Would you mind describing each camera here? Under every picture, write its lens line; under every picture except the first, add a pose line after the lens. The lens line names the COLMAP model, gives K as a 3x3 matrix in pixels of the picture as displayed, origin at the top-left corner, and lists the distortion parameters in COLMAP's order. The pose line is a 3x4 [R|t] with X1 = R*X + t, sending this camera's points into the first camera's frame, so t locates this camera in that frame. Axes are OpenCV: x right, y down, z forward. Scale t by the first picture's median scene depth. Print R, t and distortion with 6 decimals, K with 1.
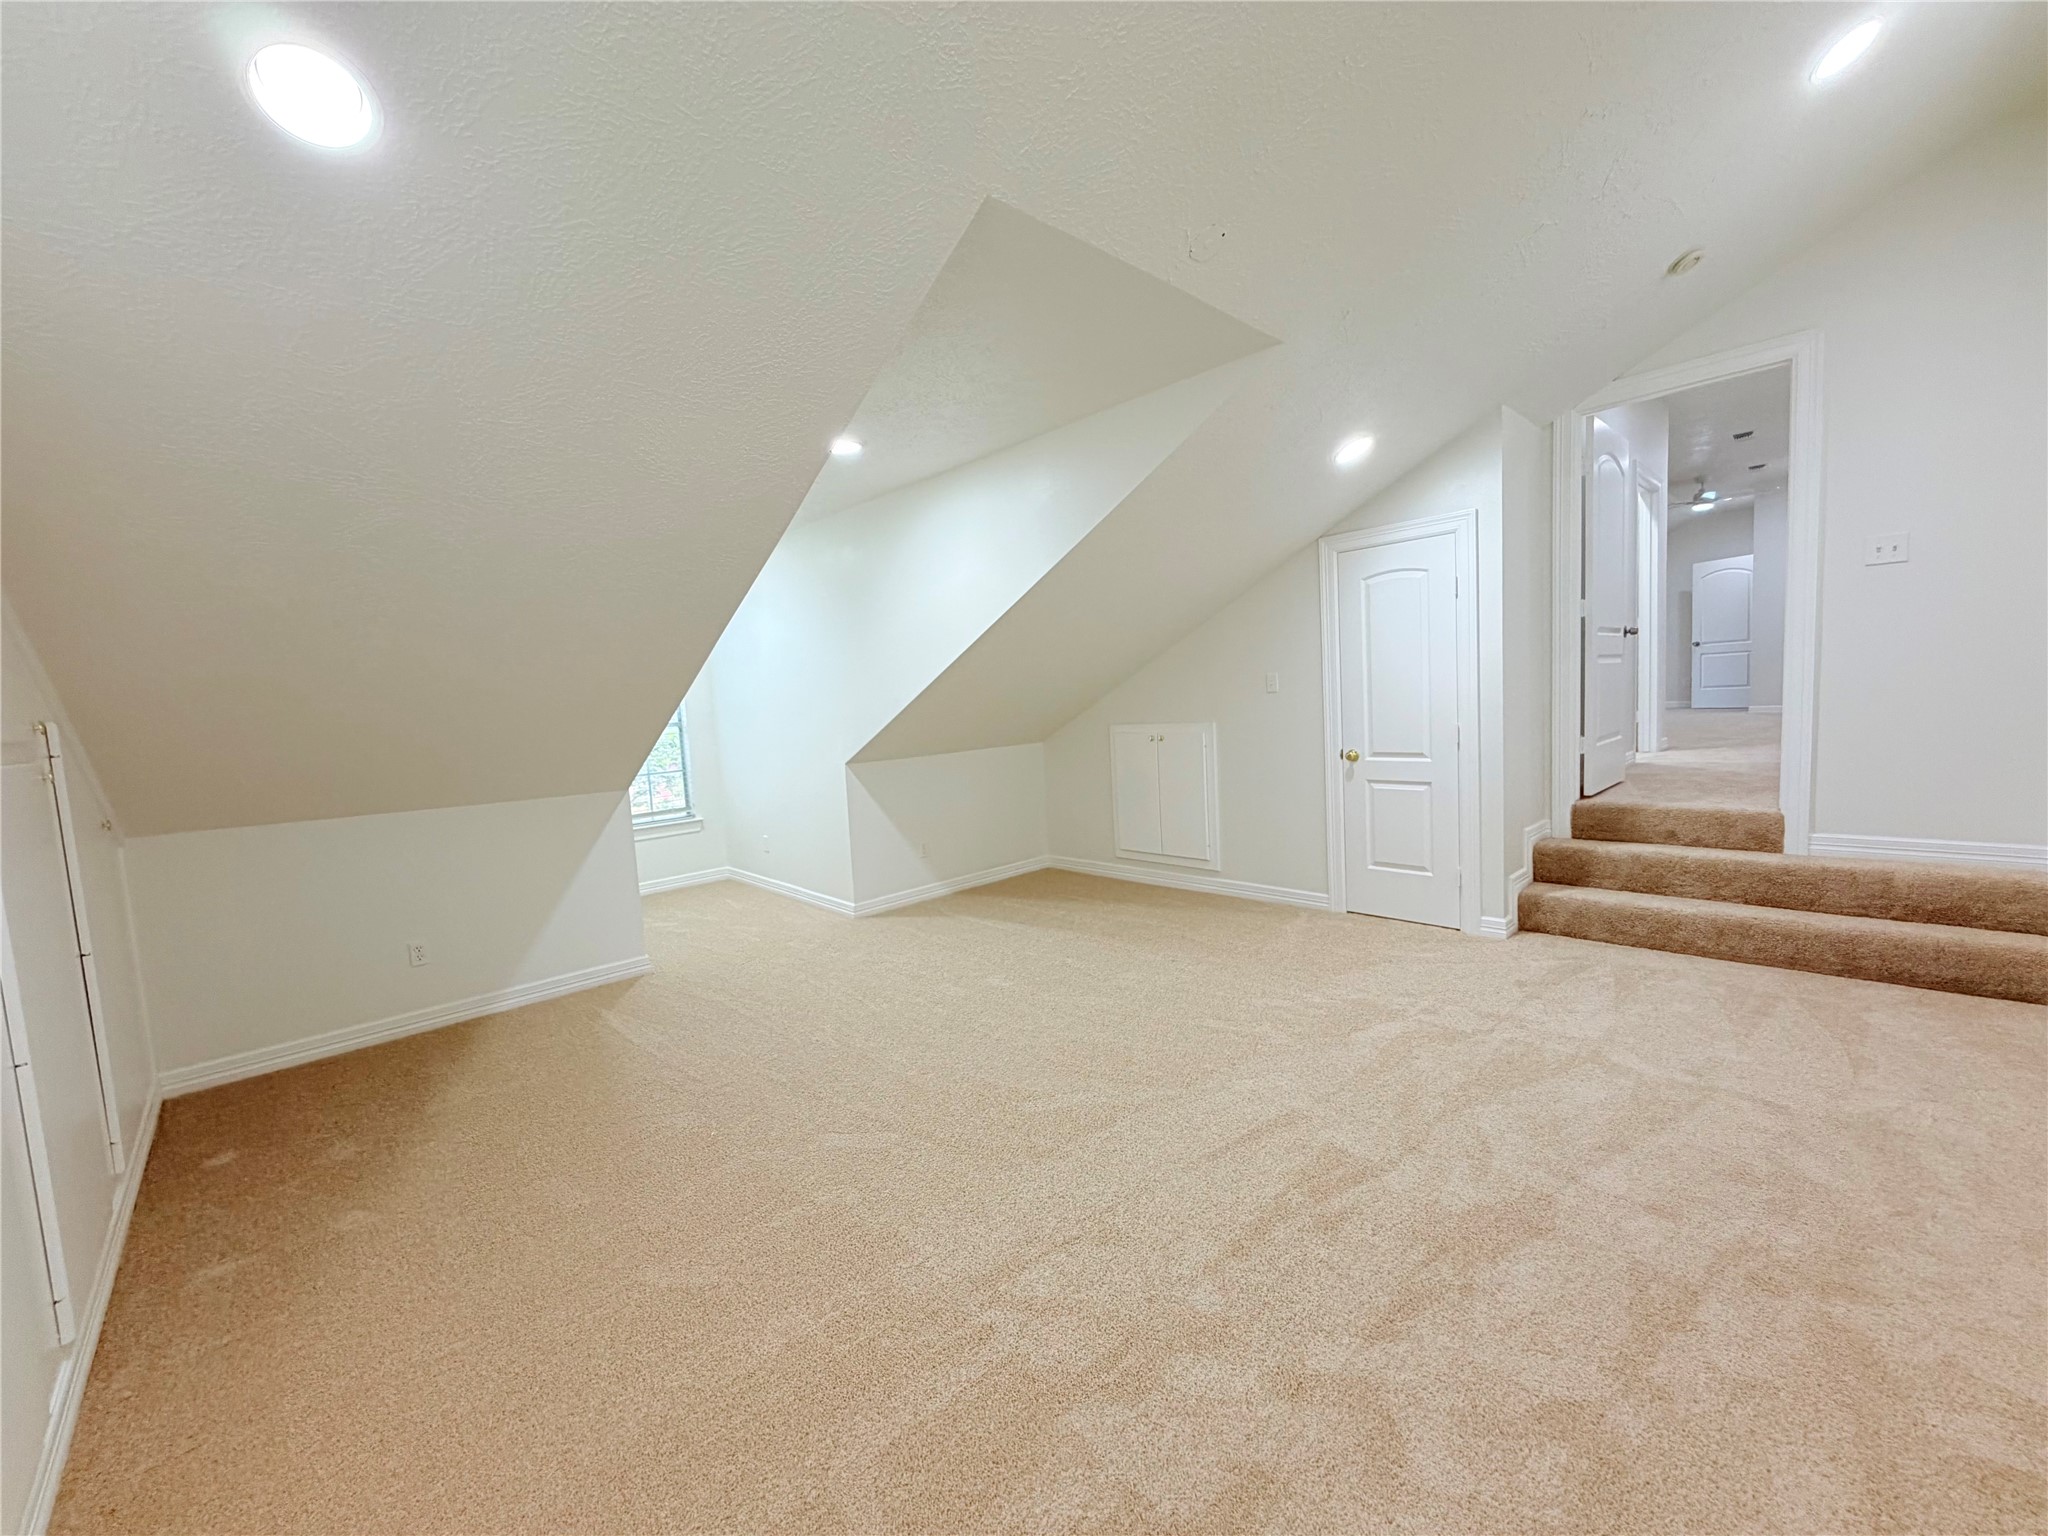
lens RADIAL K [[820.4, 0, 1020.4], [0, 820.4, 768.3], [0, 0, 1]] dist [-0.000284, 0.000153]
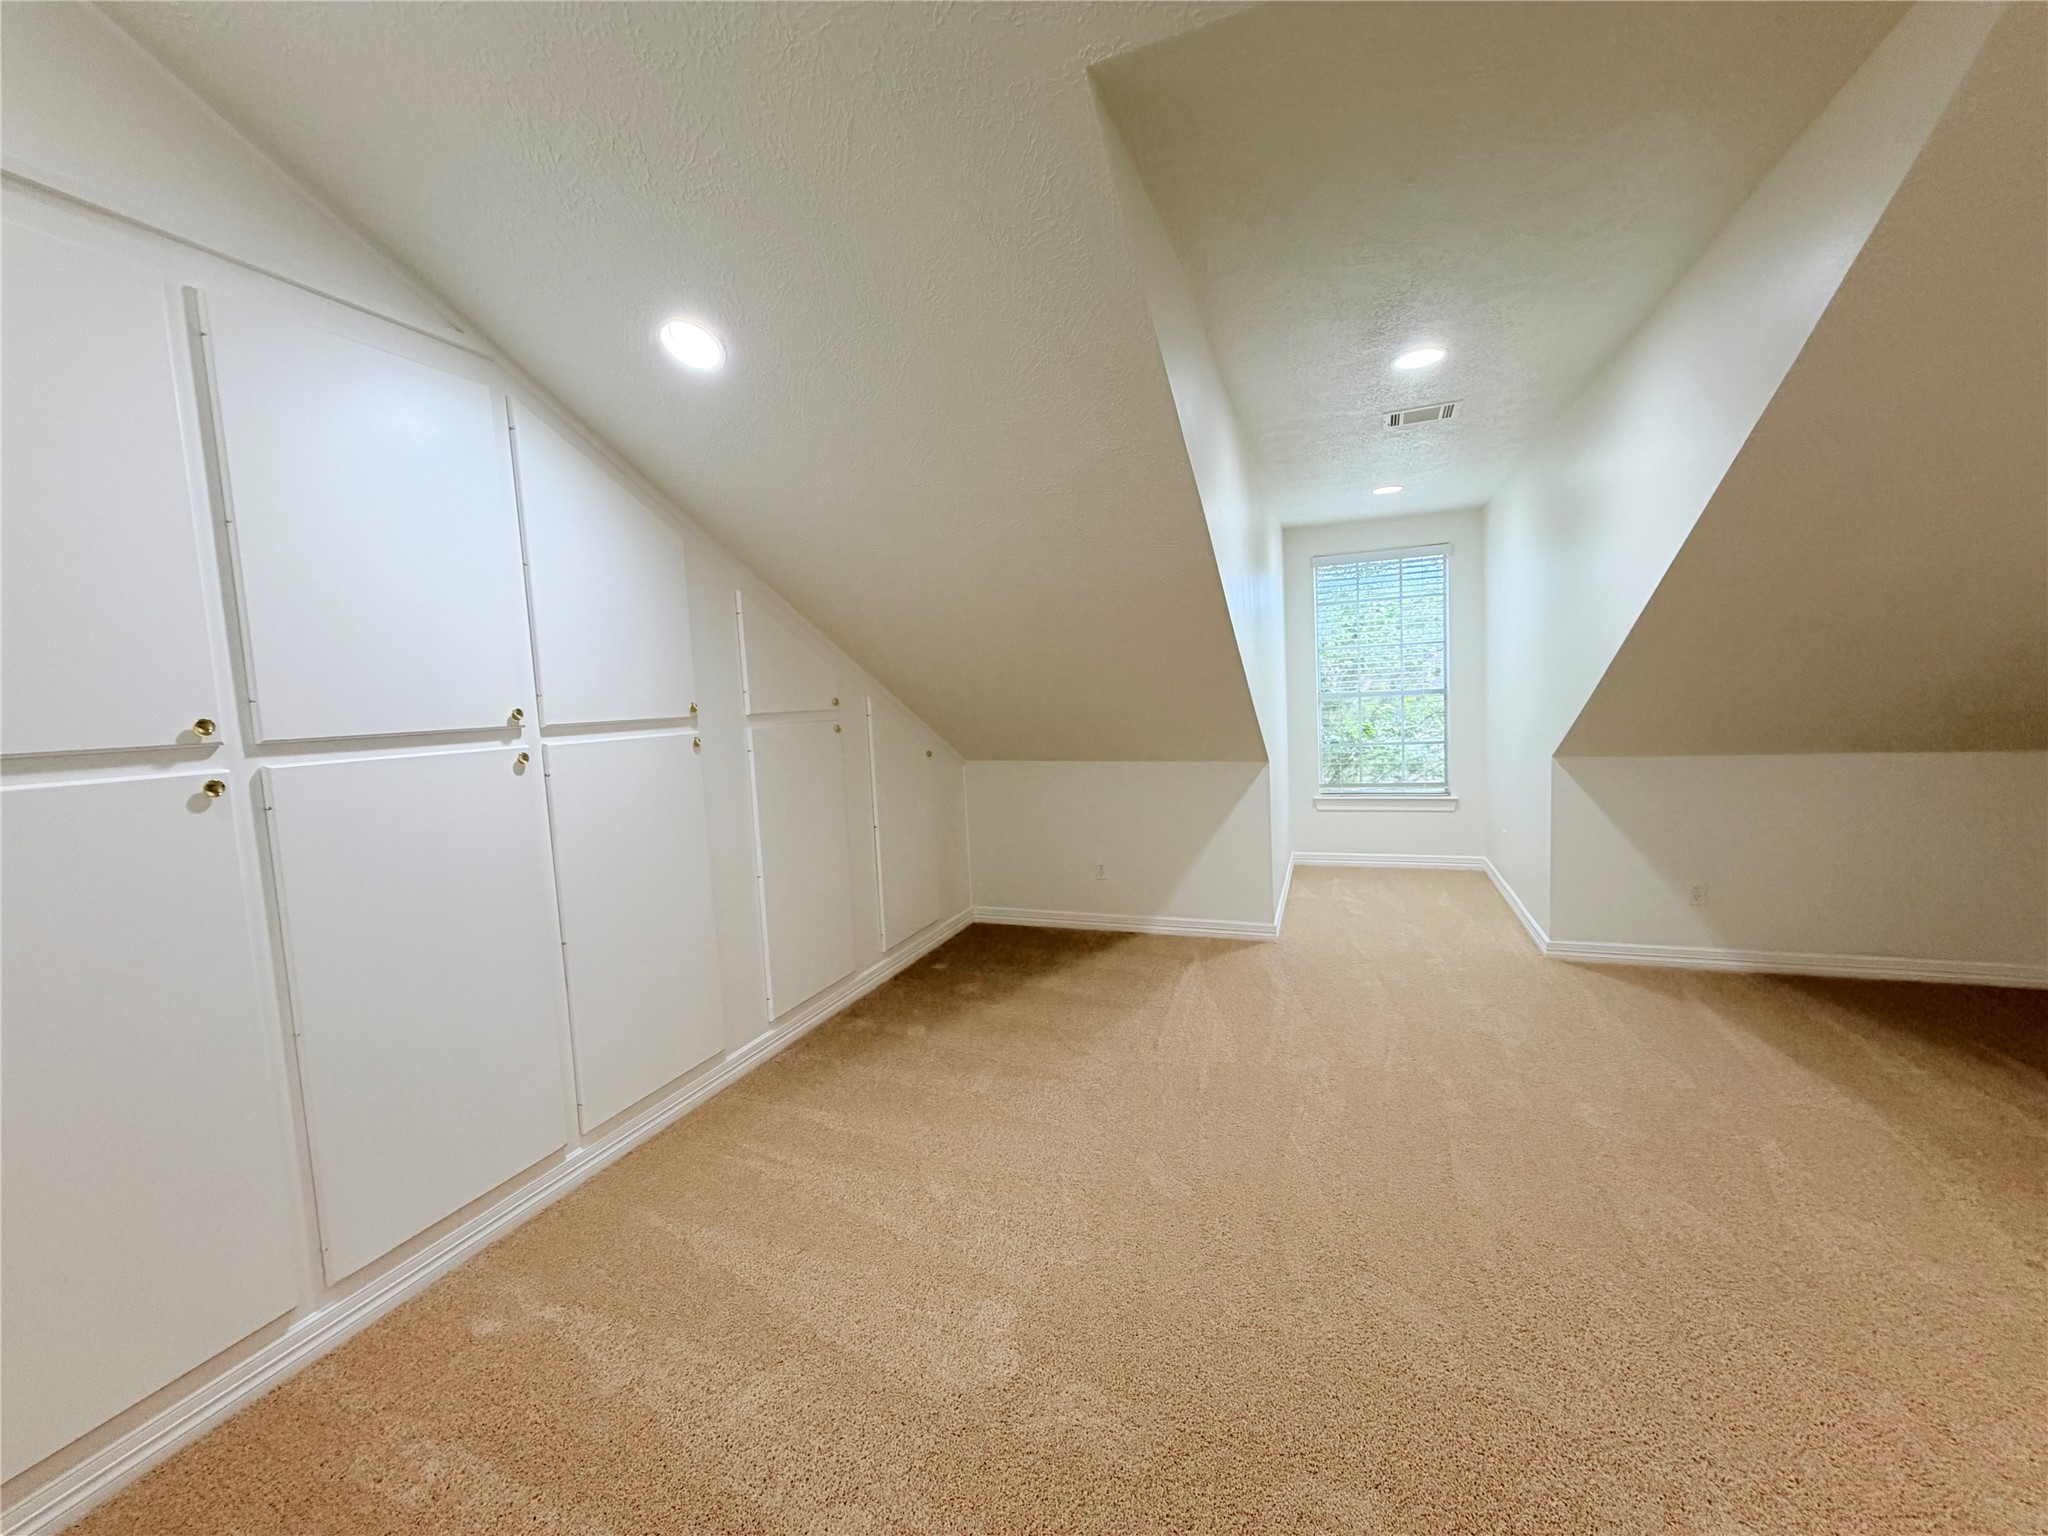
lens RADIAL K [[820.4, 0, 1019.0], [0, 820.4, 762.0], [0, 0, 1]] dist [-0.000284, 0.000153]
pose [[0.433428, 0.112590, -0.894127, 0.335003], [-0.058651, 0.993586, 0.096683, -0.060335], [0.899277, 0.010537, 0.437252, 0.291096]]
